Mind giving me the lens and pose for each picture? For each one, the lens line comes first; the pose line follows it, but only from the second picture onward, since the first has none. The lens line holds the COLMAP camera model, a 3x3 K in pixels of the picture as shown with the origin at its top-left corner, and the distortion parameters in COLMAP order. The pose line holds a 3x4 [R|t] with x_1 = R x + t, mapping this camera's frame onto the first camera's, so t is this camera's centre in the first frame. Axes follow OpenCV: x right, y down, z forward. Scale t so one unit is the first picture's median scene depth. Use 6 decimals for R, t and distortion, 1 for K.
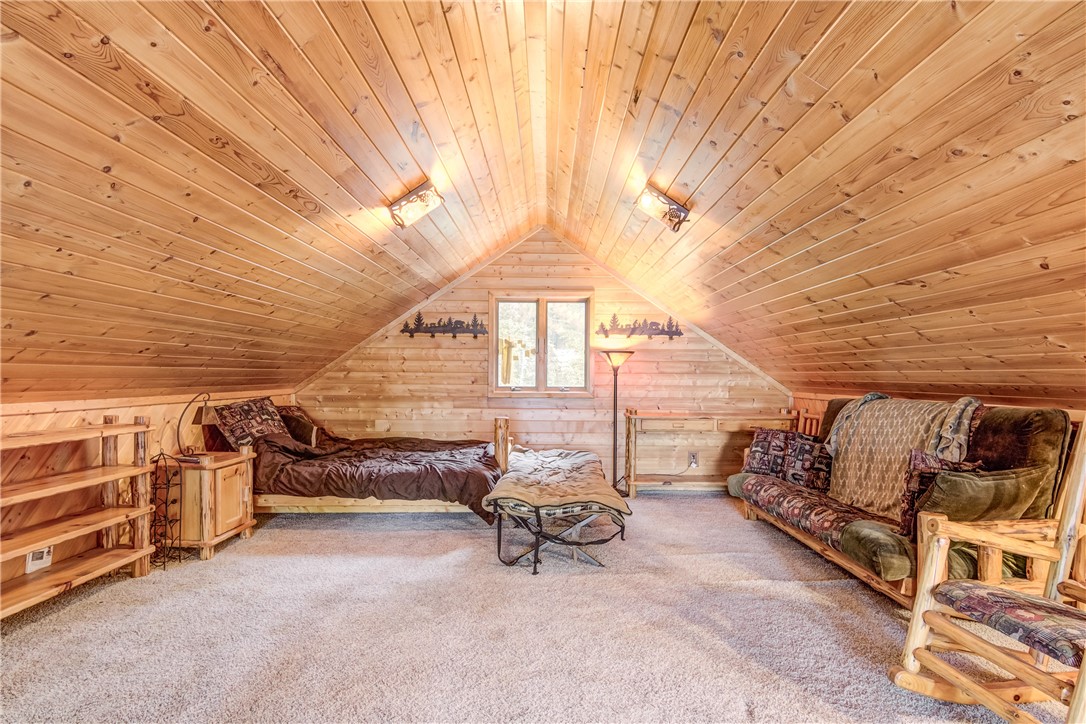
lens RADIAL K [[549.7, 0, 538.3], [0, 549.7, 363.1], [0, 0, 1]] dist [0.004894, -0.007836]
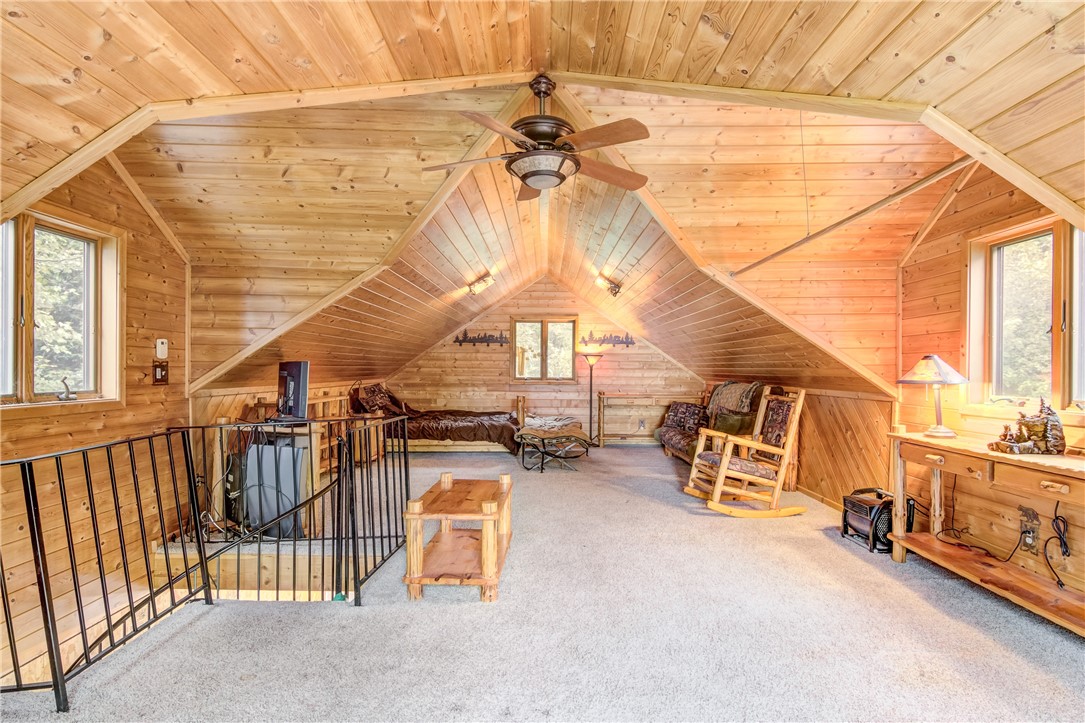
lens RADIAL K [[549.2, 0, 547.3], [0, 549.2, 364.1], [0, 0, 1]] dist [0.004894, -0.007836]
pose [[0.999836, 0.001187, 0.018052, -0.015737], [-0.001446, 0.999896, 0.014365, -0.020685], [-0.018033, -0.014389, 0.999734, -0.655433]]
